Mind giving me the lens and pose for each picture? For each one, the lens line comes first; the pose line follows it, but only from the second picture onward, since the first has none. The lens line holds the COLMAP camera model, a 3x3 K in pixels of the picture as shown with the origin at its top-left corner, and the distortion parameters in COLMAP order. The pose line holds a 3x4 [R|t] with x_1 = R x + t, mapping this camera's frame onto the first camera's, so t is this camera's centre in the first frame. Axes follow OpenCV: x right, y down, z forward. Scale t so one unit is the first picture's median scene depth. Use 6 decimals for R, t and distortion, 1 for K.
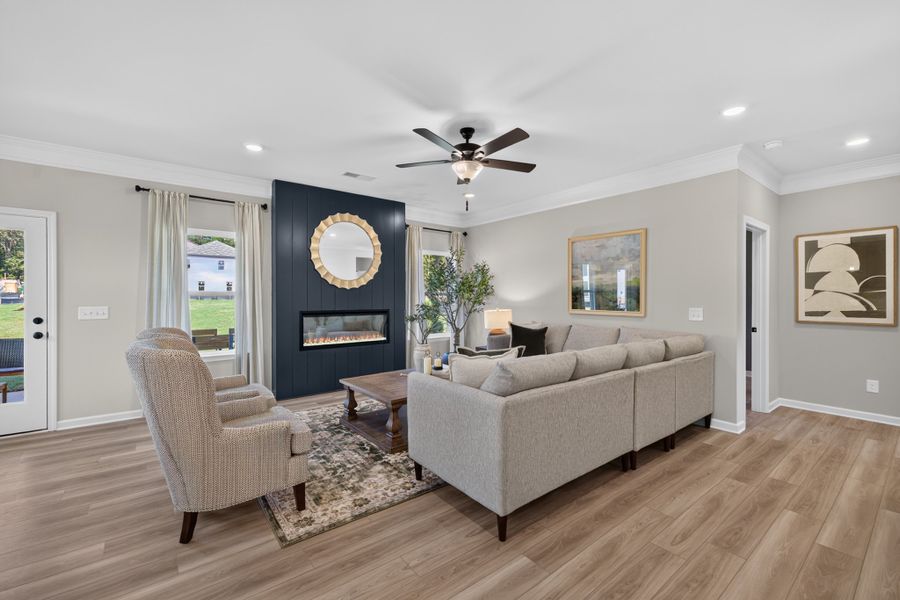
lens RADIAL K [[378.1, 0, 446.5], [0, 378.1, 299.0], [0, 0, 1]] dist [0.004934, -0.001621]
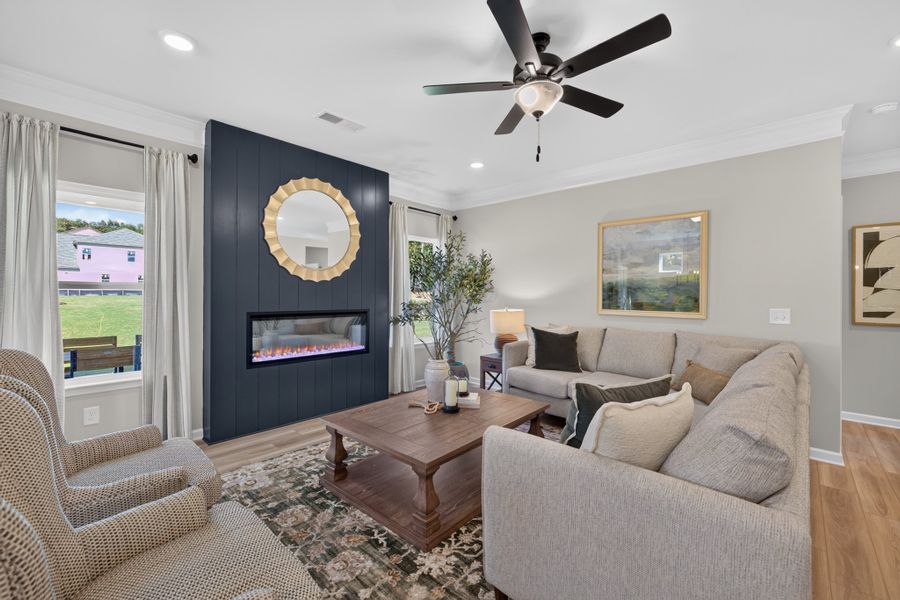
lens RADIAL K [[378.1, 0, 450.8], [0, 378.1, 295.0], [0, 0, 1]] dist [0.004934, -0.001621]
pose [[0.986690, 0.005202, 0.162527, -0.143524], [-0.004708, 0.999983, -0.003429, 0.000480], [-0.162543, 0.002618, 0.986698, 0.272656]]
